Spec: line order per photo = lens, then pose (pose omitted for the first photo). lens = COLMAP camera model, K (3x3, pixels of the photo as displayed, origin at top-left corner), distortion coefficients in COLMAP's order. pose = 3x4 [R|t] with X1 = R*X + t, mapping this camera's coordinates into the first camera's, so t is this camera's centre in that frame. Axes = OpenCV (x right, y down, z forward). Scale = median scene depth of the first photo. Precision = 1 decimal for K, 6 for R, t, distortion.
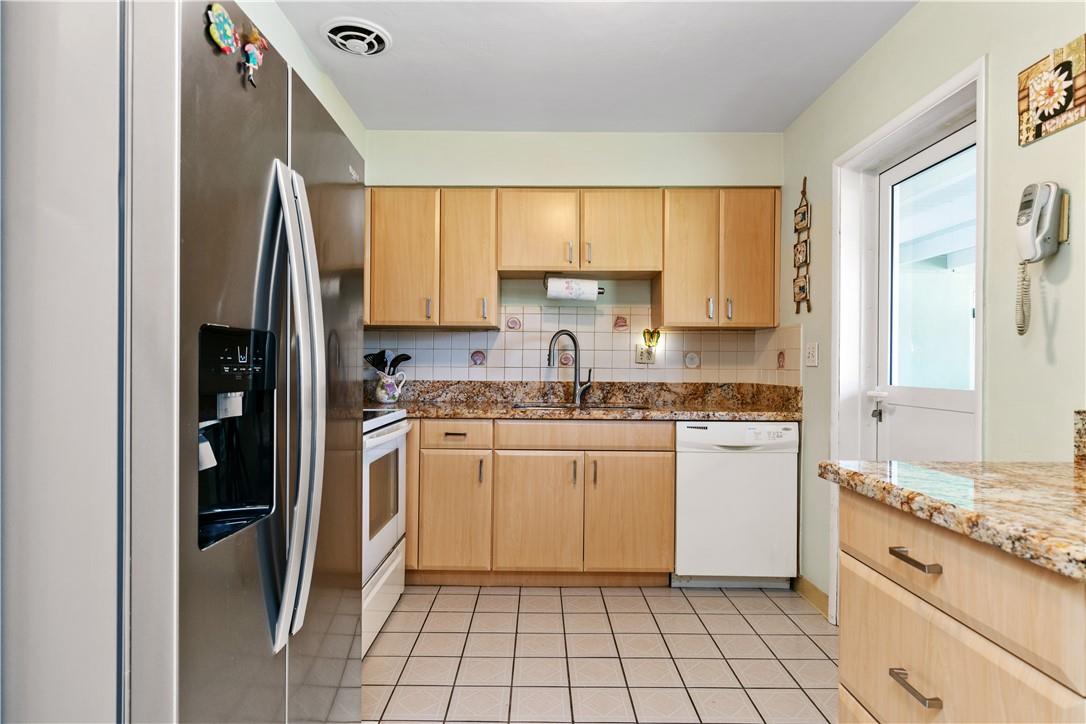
lens RADIAL K [[577.4, 0, 540.0], [0, 577.4, 364.4], [0, 0, 1]] dist [0.001097, -0.000892]
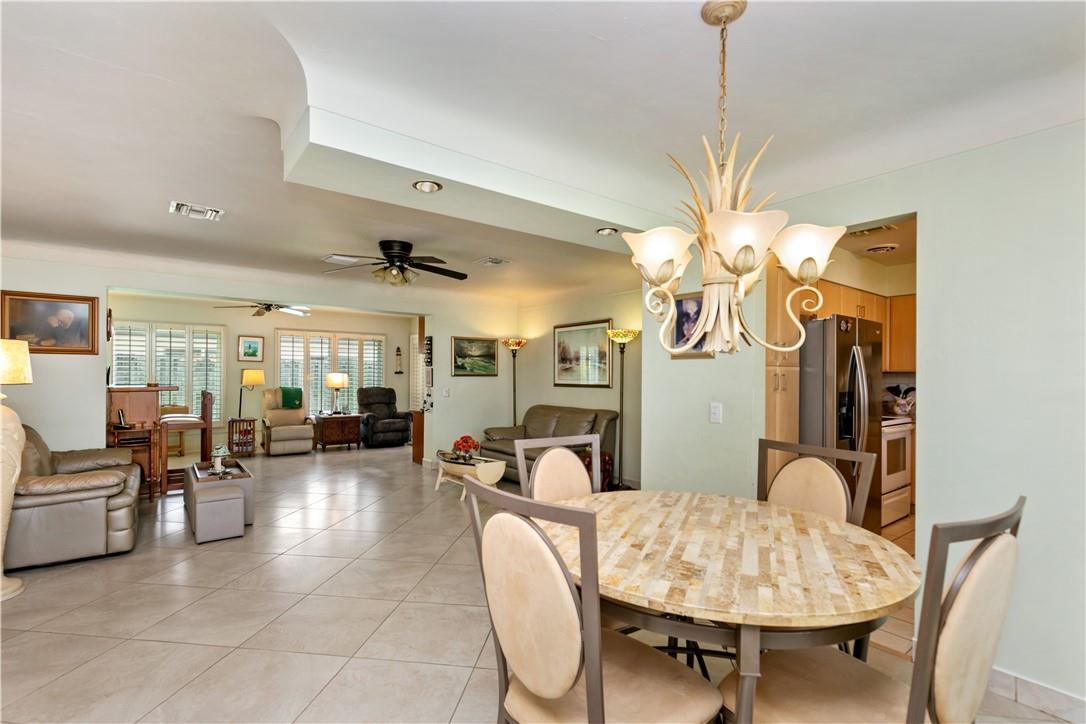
lens RADIAL K [[493.9, 0, 537.6], [0, 493.9, 370.4], [0, 0, 1]] dist [0.005058, -0.000830]
pose [[0.604424, -0.005305, -0.796645, 0.316063], [-0.005942, 0.999920, -0.011167, -0.051015], [0.796641, 0.011483, 0.604344, -0.941722]]
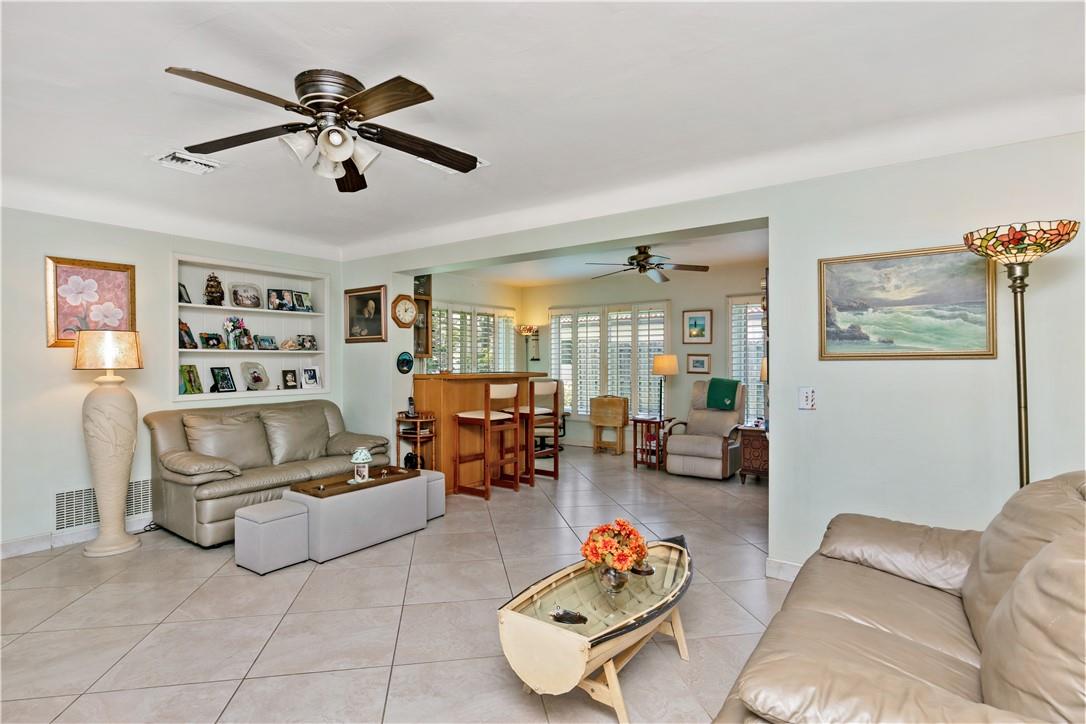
lens RADIAL K [[545.7, 0, 538.6], [0, 545.7, 361.0], [0, 0, 1]] dist [-0.001873, -0.000793]
pose [[-0.583188, -0.002607, -0.812333, -0.650141], [0.001432, 0.999990, -0.004238, -0.040425], [0.812336, -0.003635, -0.583178, 0.316285]]
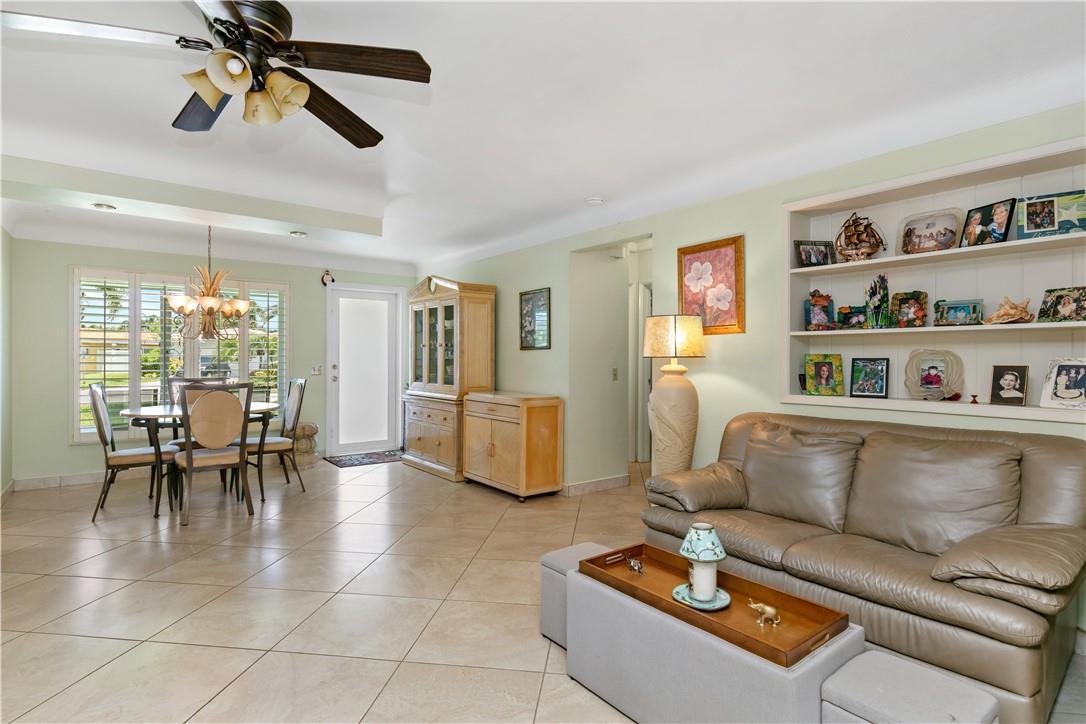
lens RADIAL K [[545.7, 0, 538.6], [0, 545.7, 361.0], [0, 0, 1]] dist [-0.001873, -0.000793]
pose [[-0.608814, -0.012061, 0.793221, -1.847995], [-0.005997, 0.999926, 0.010602, -0.031463], [-0.793290, 0.001698, -0.608841, -0.272912]]
